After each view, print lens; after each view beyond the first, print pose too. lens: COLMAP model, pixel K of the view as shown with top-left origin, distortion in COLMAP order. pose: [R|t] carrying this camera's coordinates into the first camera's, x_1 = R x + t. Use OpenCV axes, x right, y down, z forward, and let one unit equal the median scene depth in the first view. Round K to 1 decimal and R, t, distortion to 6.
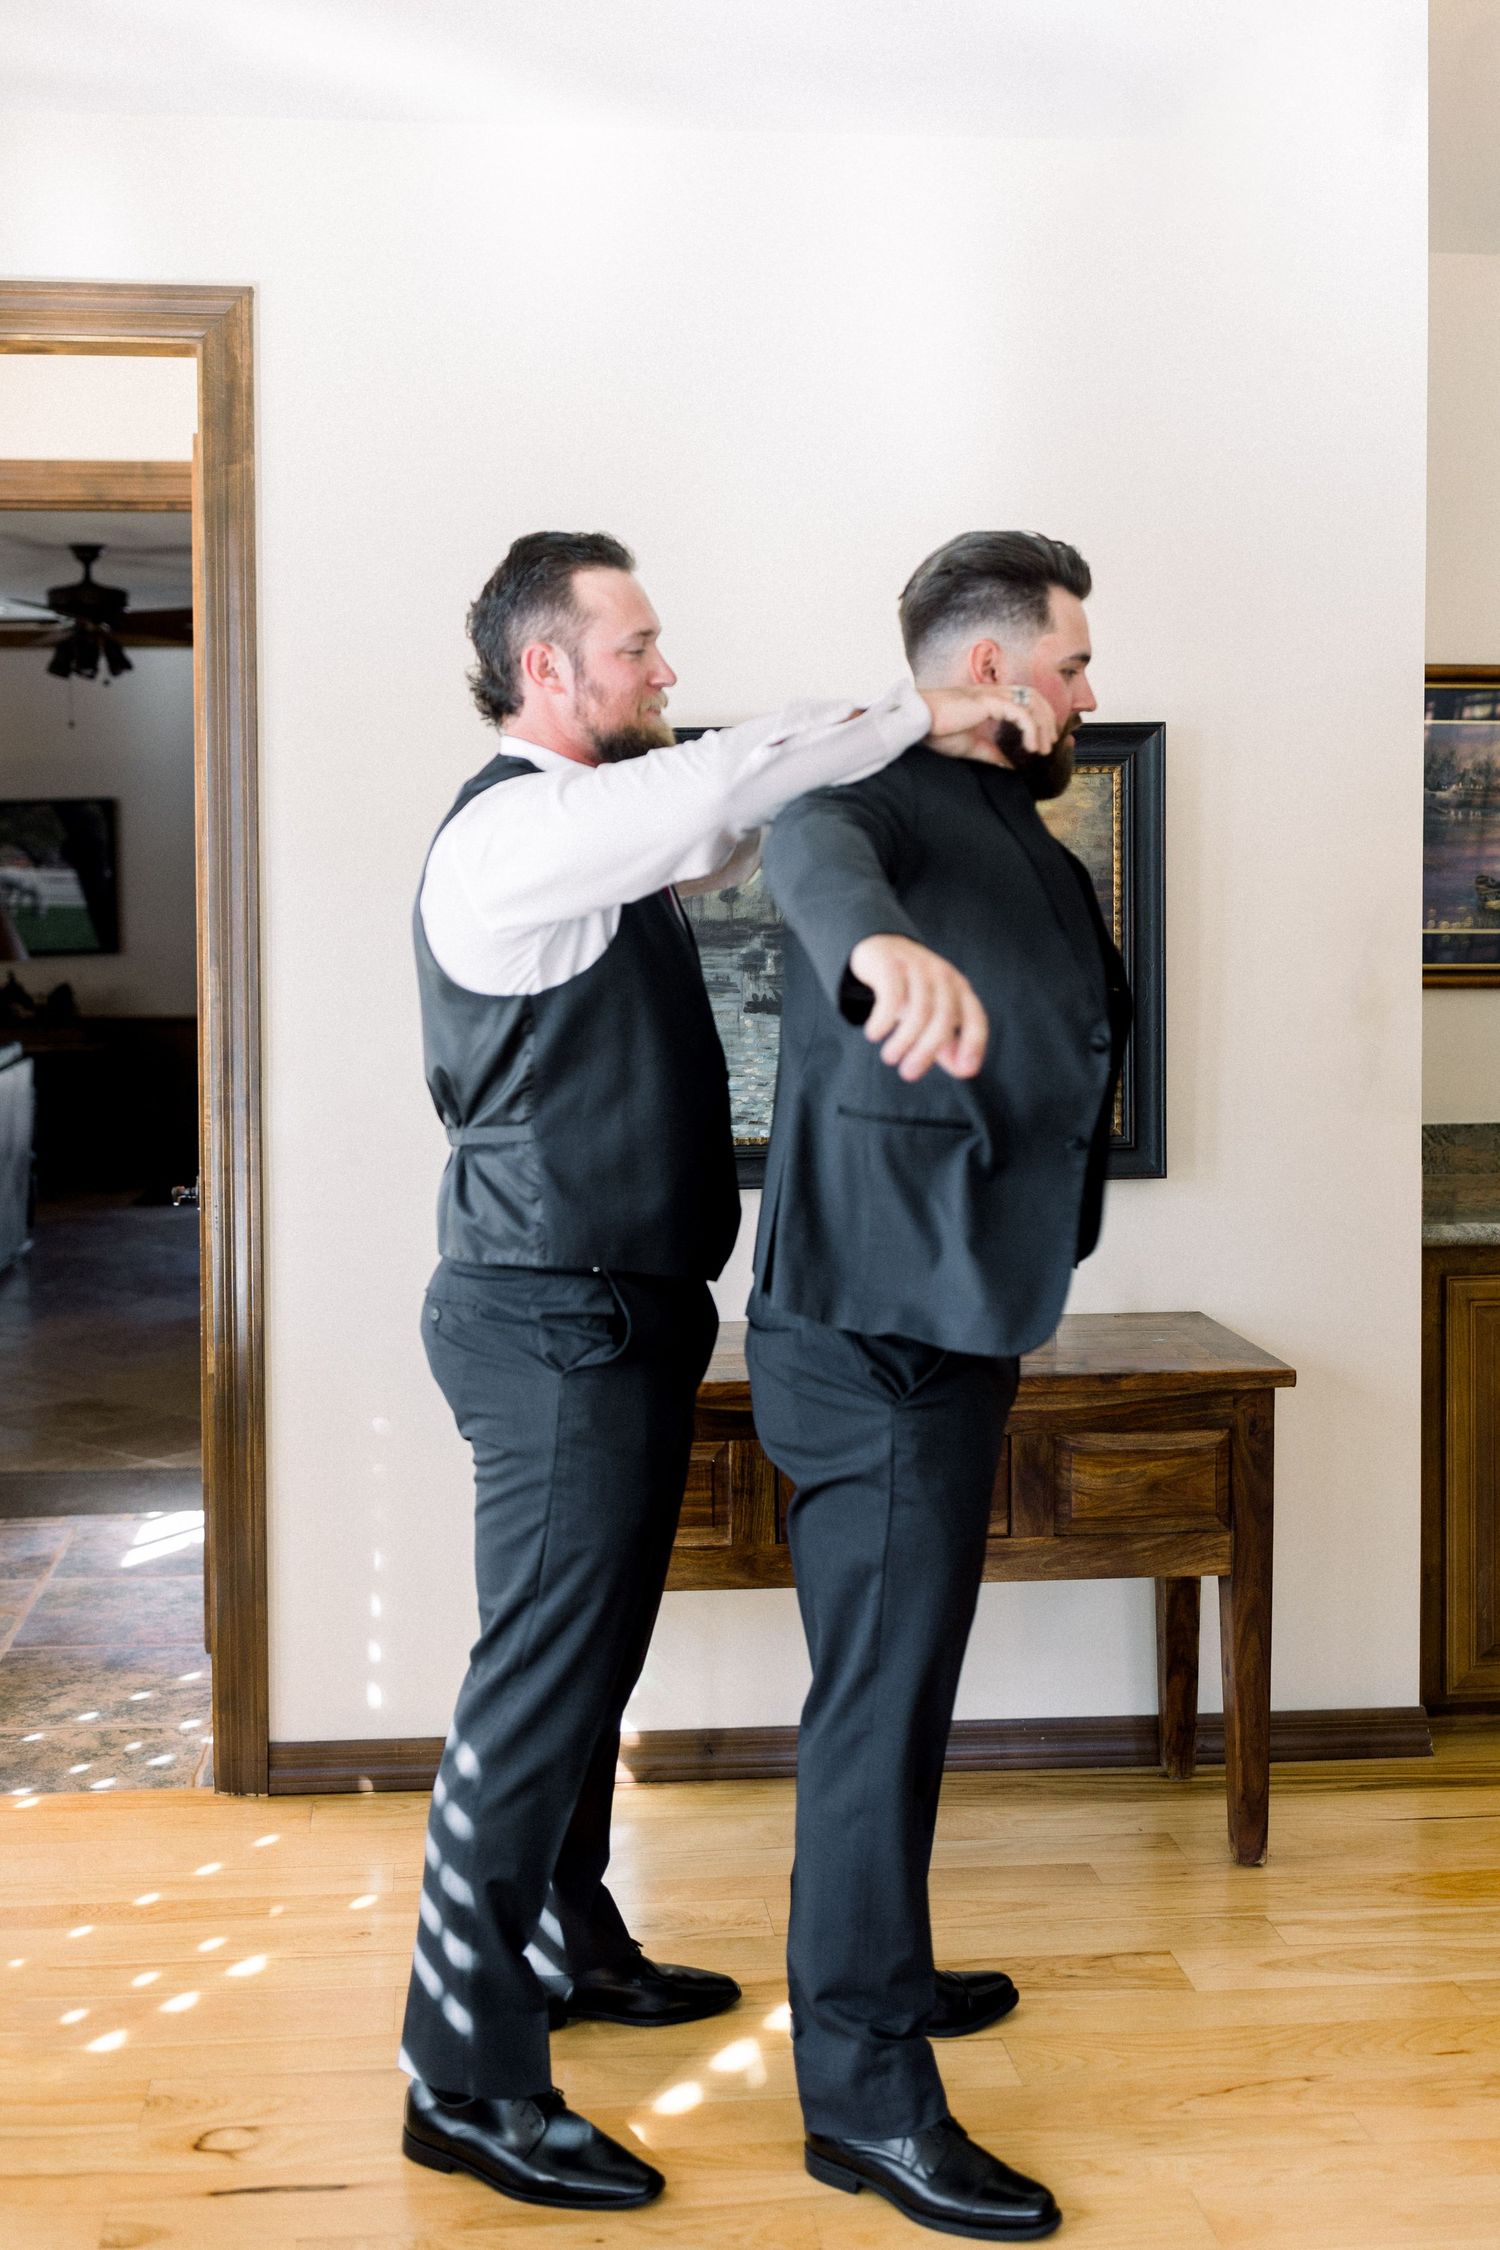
lens RADIAL K [[2306.3, 0, 740.5], [0, 2306.3, 1123.4], [0, 0, 1]] dist [-0.009451, 0.000000]
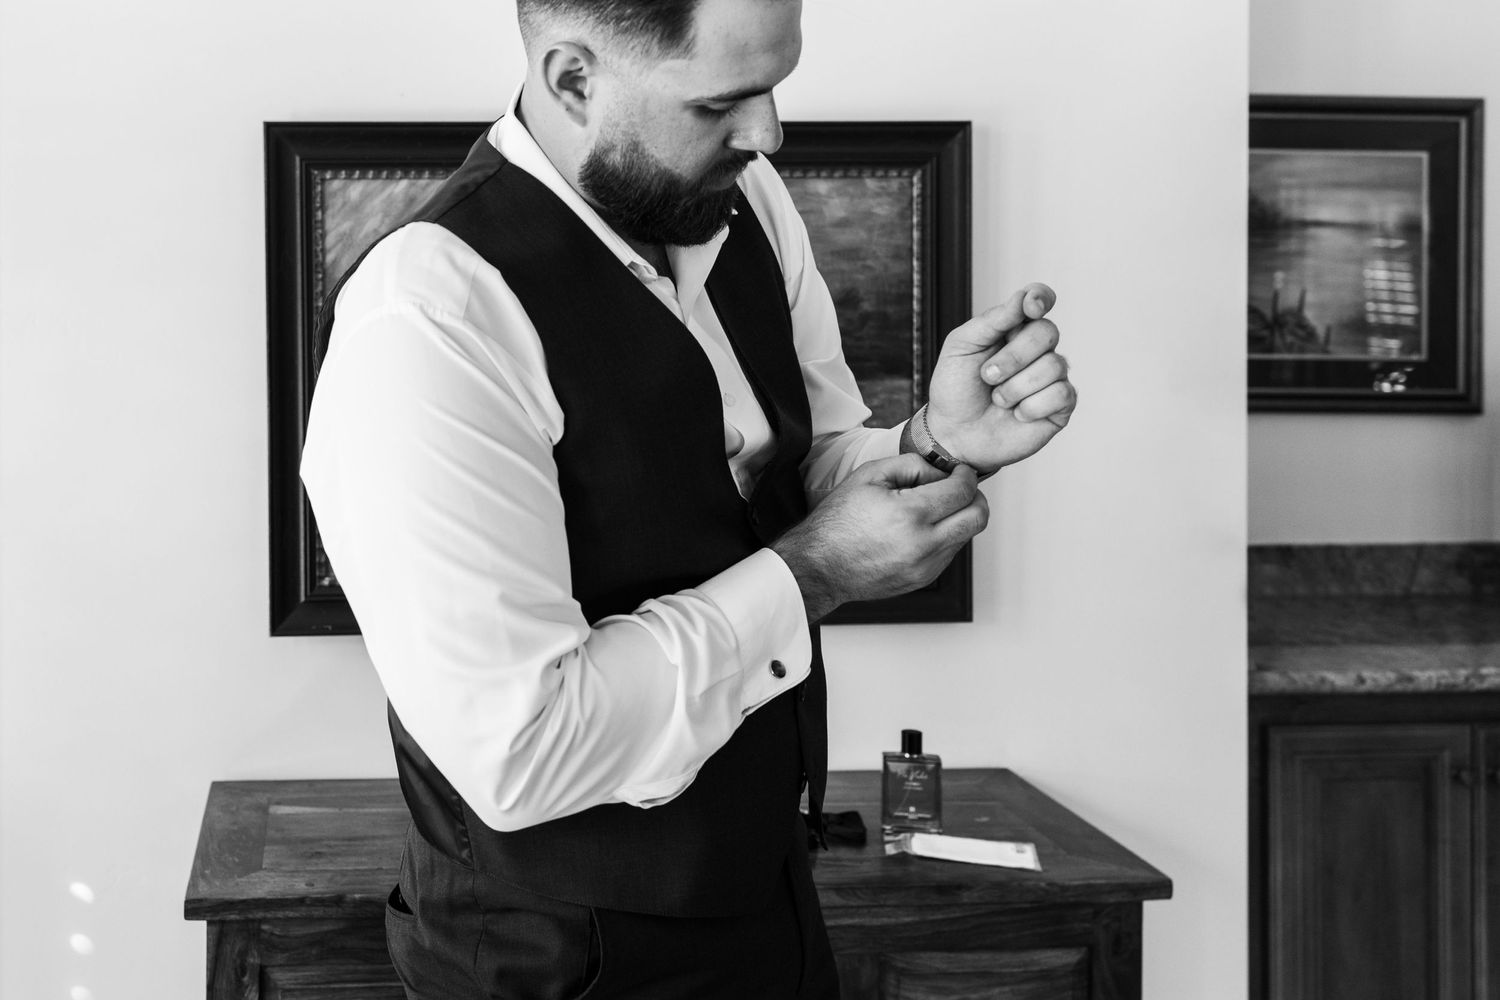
lens RADIAL K [[1537.5, 0, 751.0], [0, 1537.5, 500.4], [0, 0, 1]] dist [-0.009451, 0.000000]
pose [[0.988624, 0.003023, 0.150380, 0.006057], [-0.006070, 0.999785, 0.019806, -0.038867], [-0.150288, -0.020494, 0.988430, 0.451054]]
